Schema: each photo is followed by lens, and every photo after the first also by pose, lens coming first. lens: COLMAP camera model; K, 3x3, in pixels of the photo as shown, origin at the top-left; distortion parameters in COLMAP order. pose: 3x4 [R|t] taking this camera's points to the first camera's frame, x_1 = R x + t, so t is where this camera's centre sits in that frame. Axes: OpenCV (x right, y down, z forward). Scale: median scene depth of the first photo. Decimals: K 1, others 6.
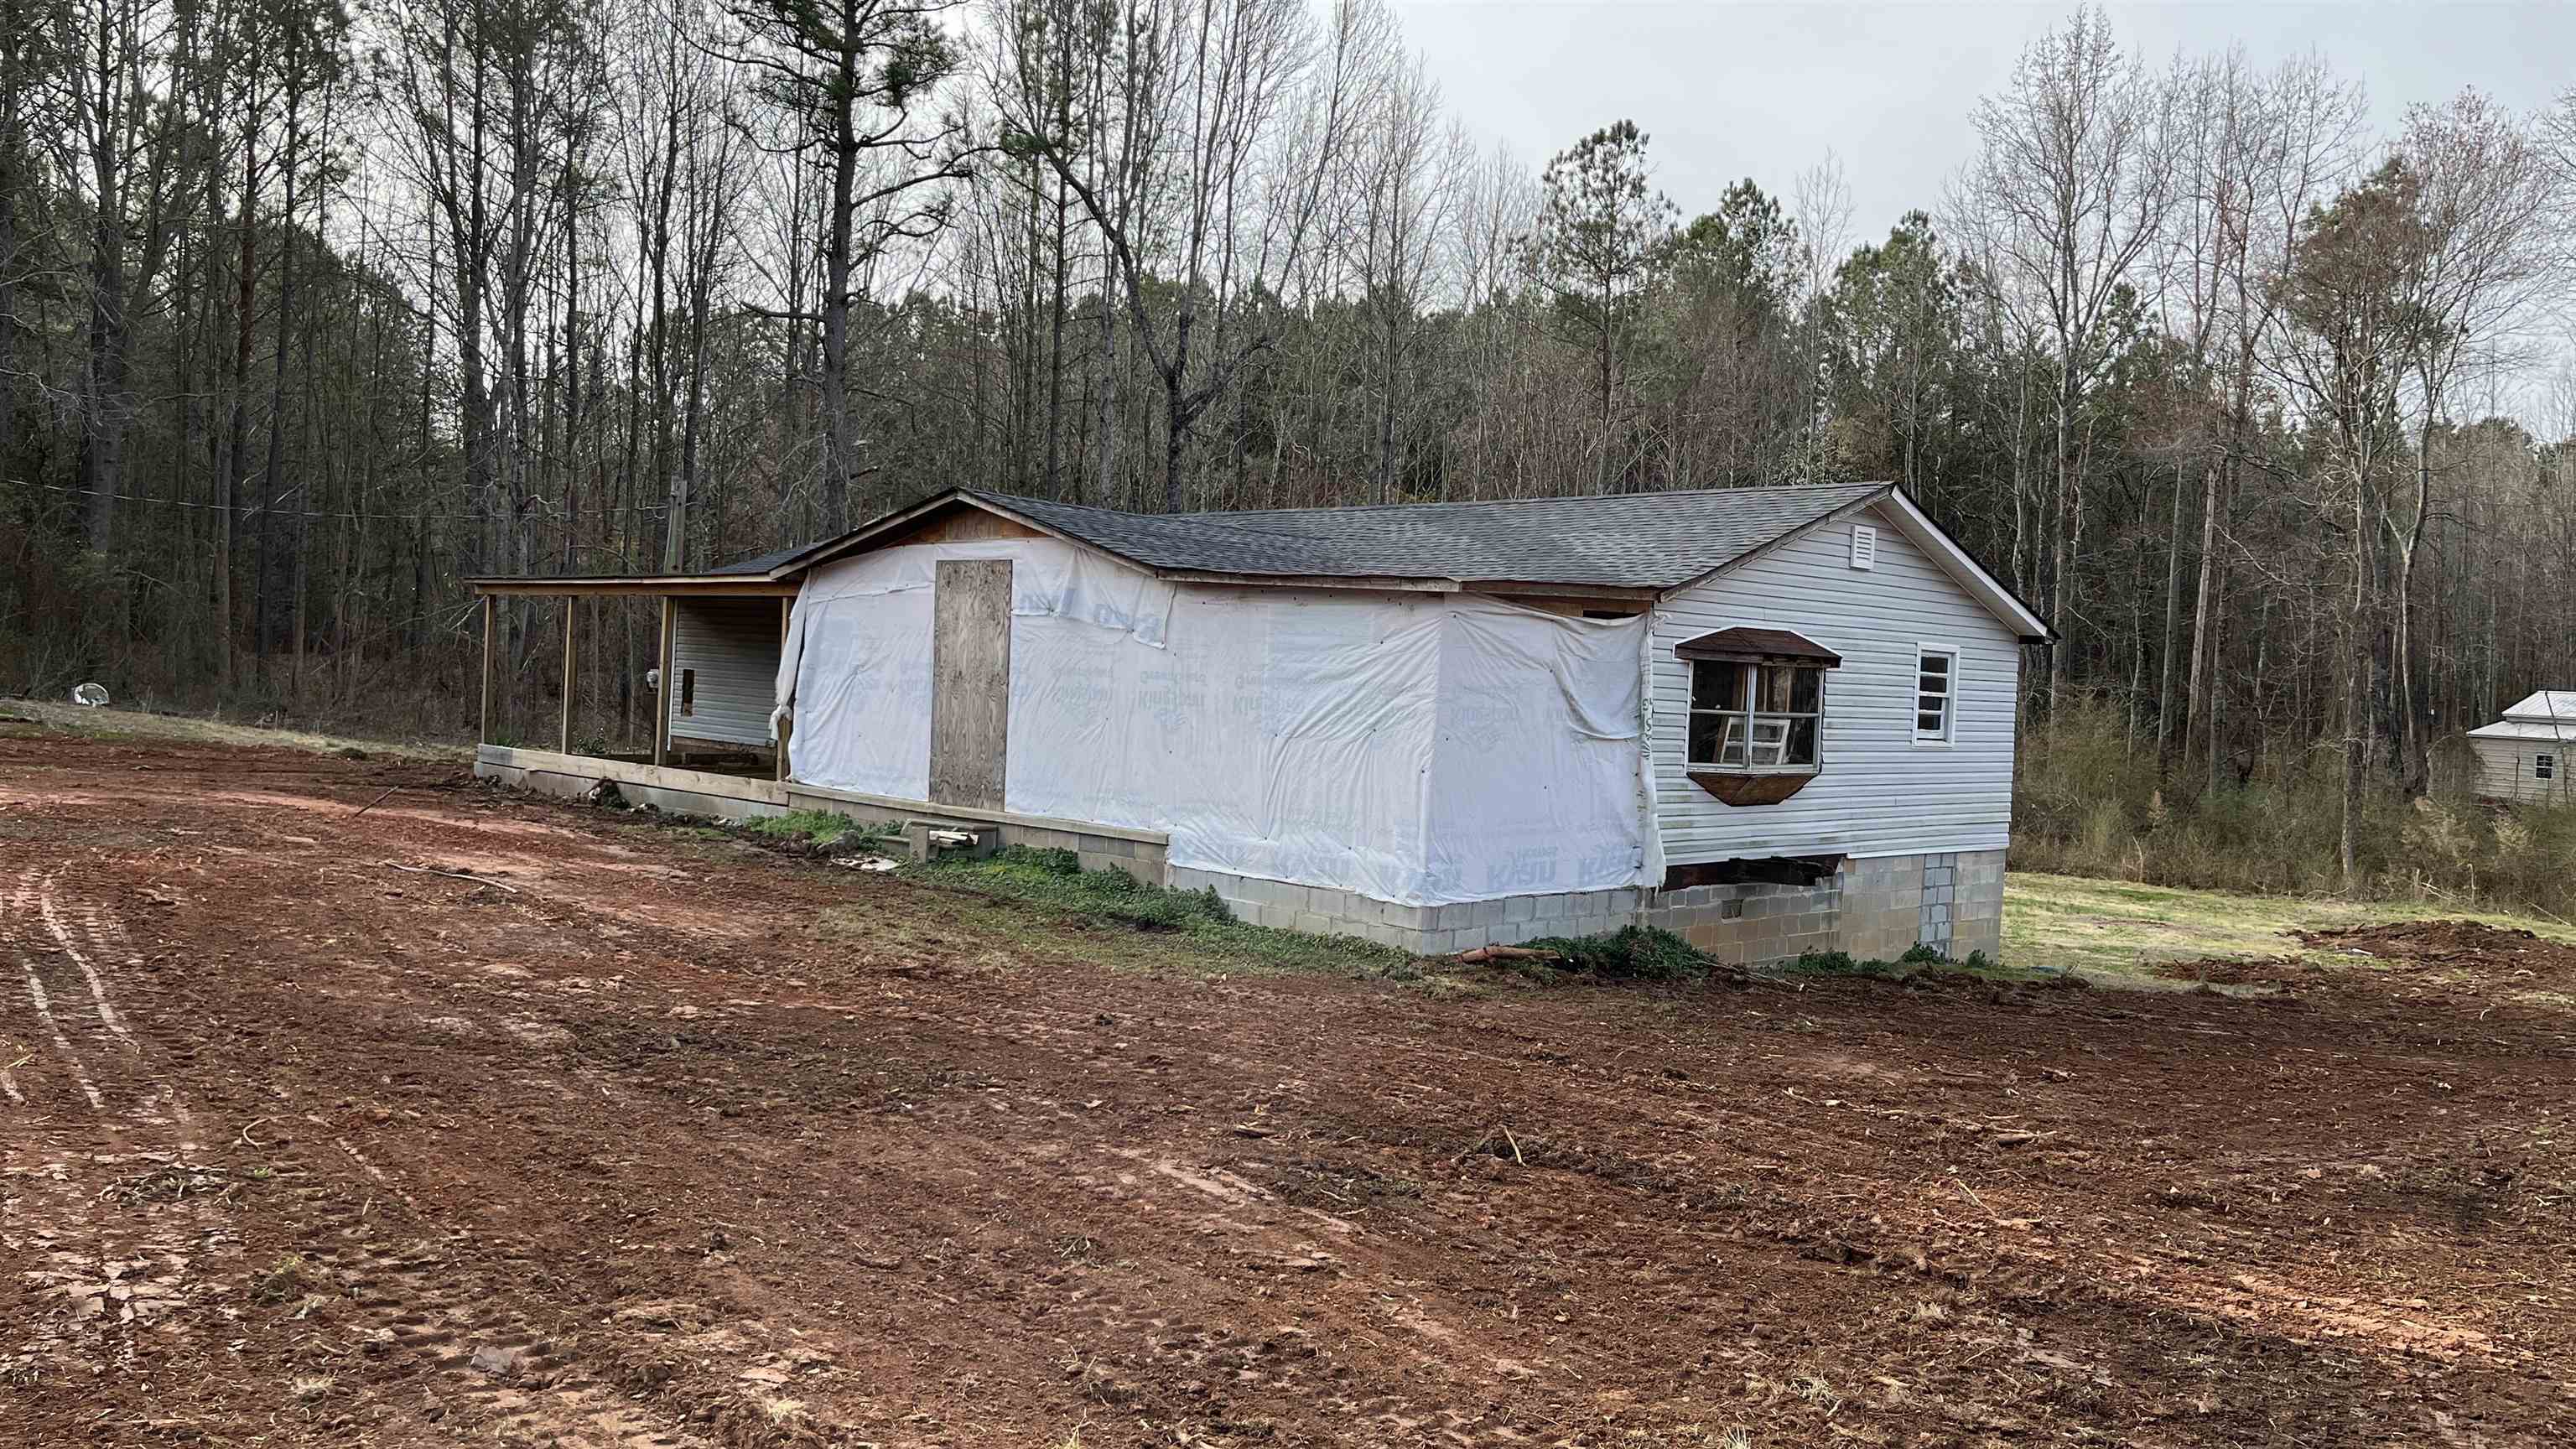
lens RADIAL K [[1994.0, 0, 1295.4], [0, 1994.0, 733.4], [0, 0, 1]] dist [0.037219, -0.027536]
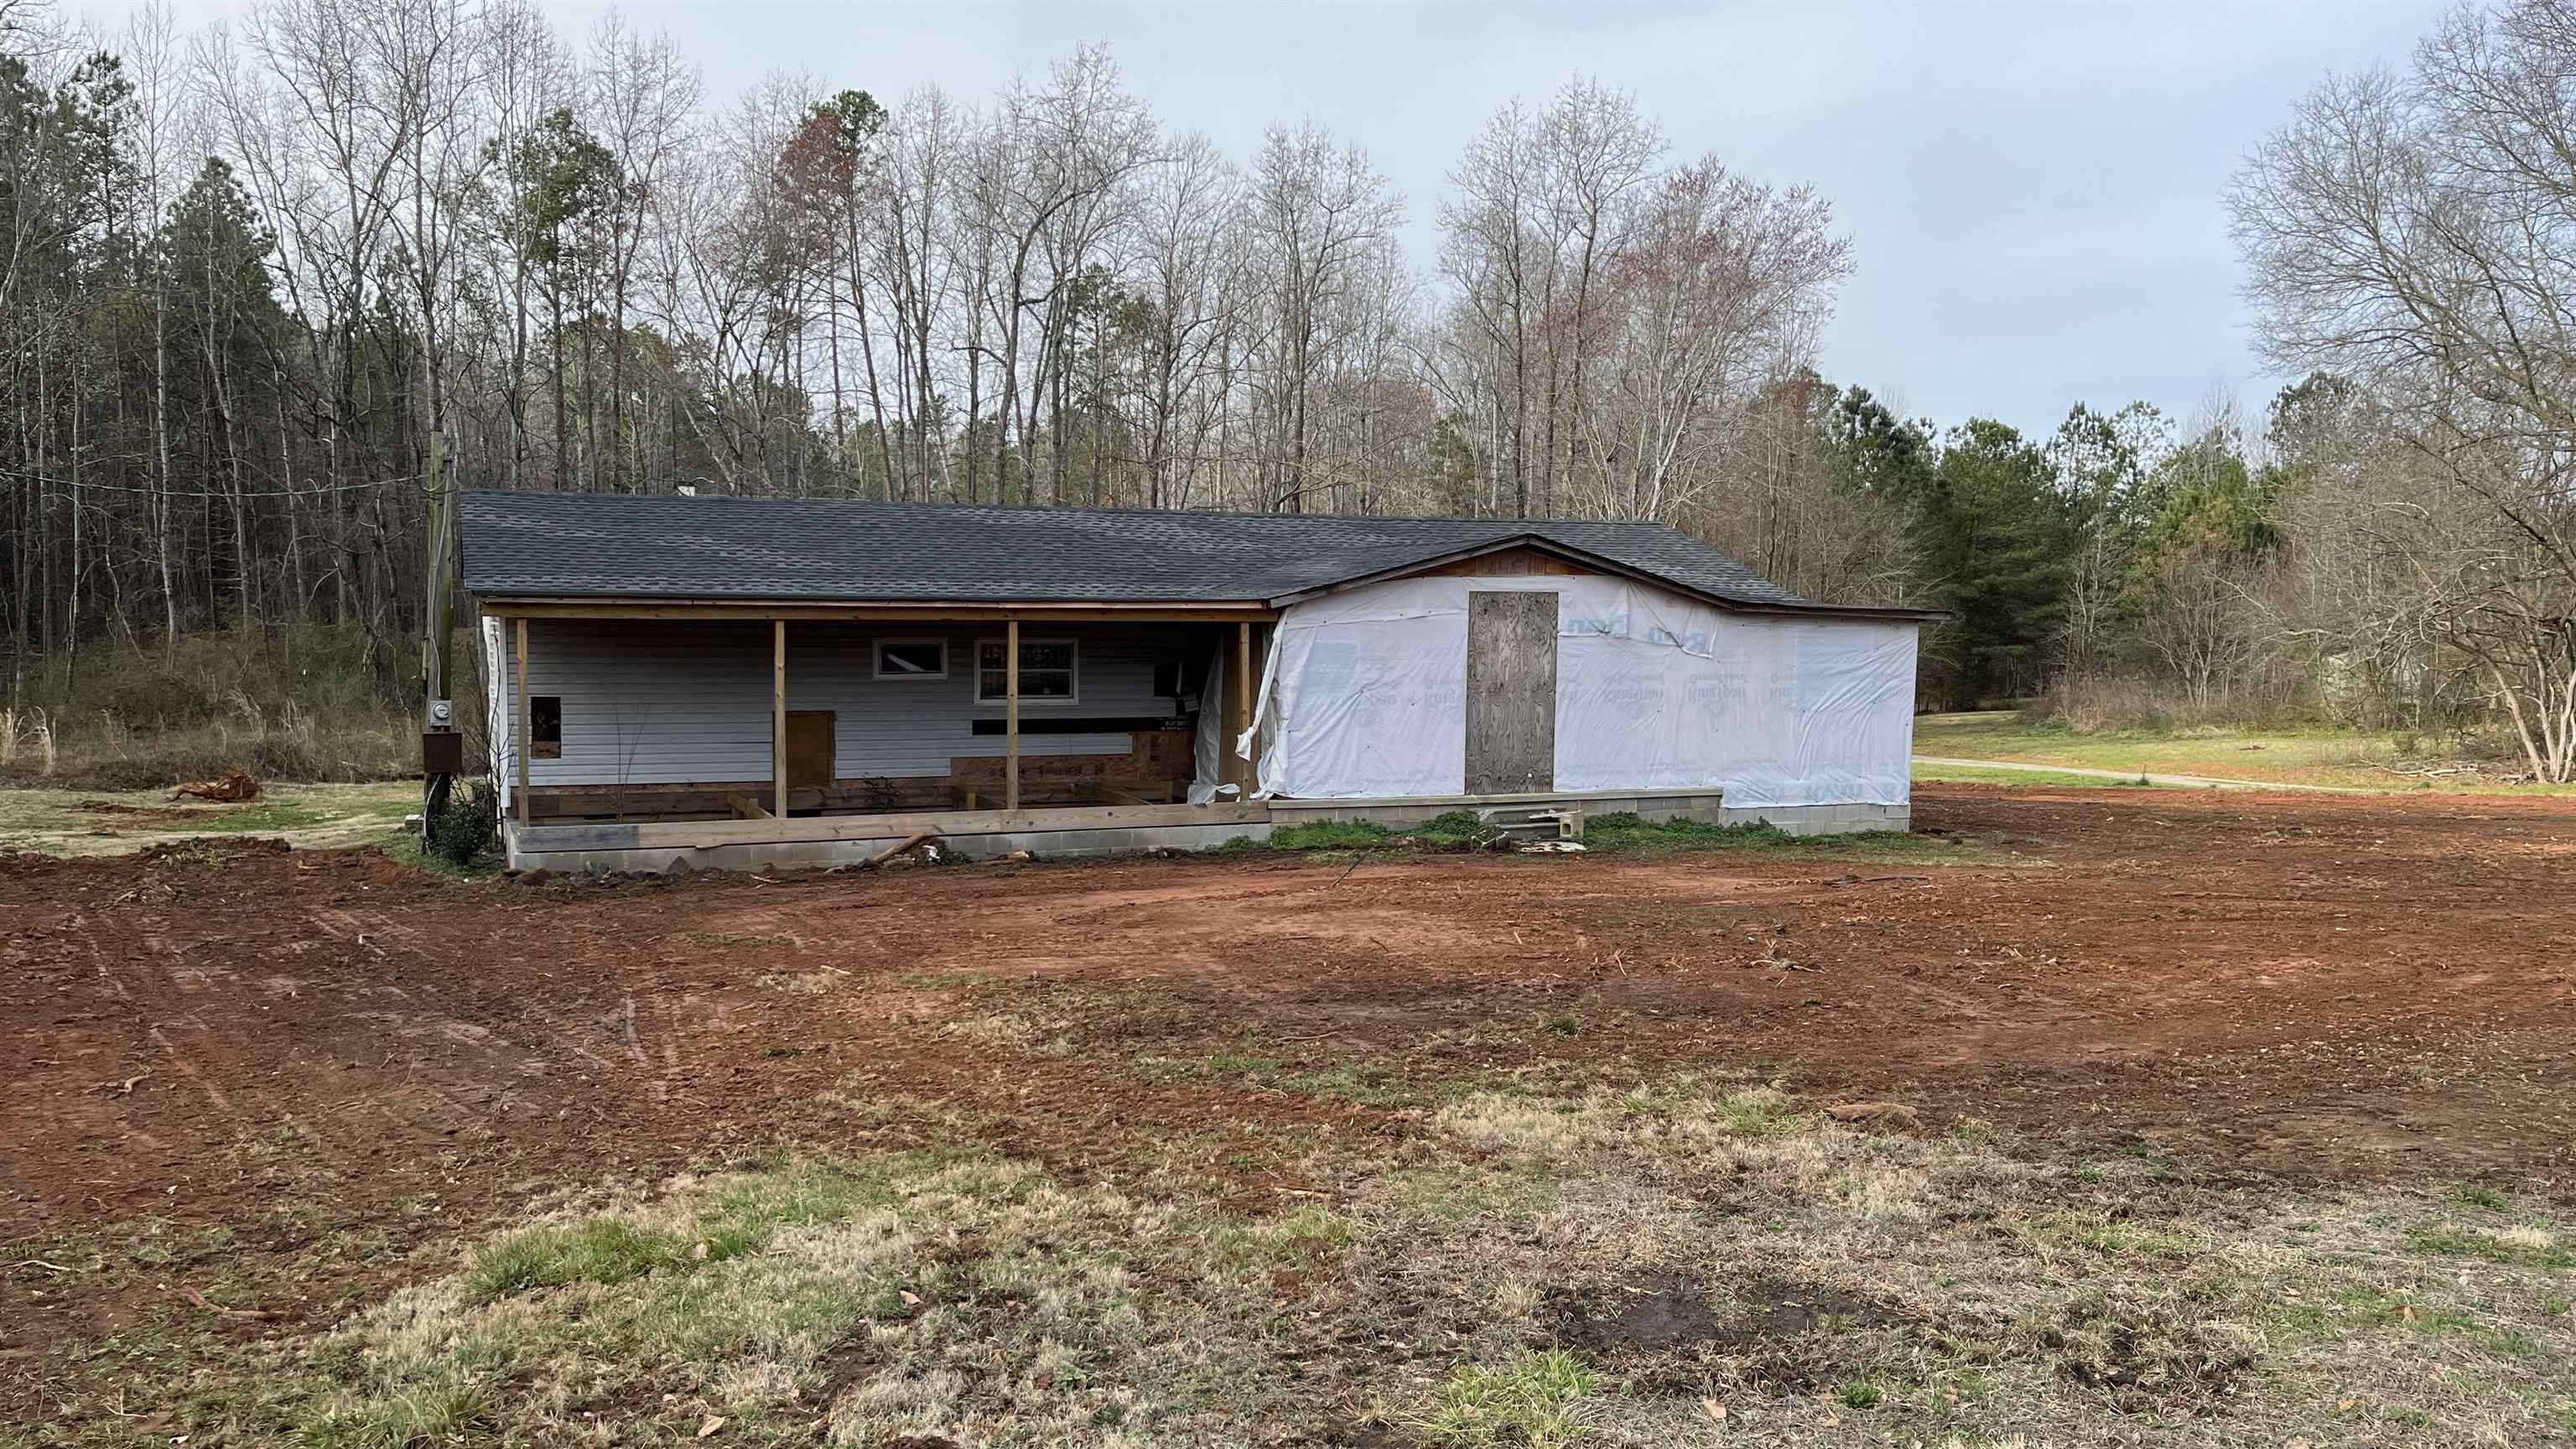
lens RADIAL K [[1994.0, 0, 1285.0], [0, 1994.0, 722.1], [0, 0, 1]] dist [0.037219, -0.027536]
pose [[0.384884, -0.102485, 0.917257, -1.360328], [0.032428, 0.994704, 0.097531, -0.133122], [-0.922395, -0.007793, 0.386169, 0.666884]]
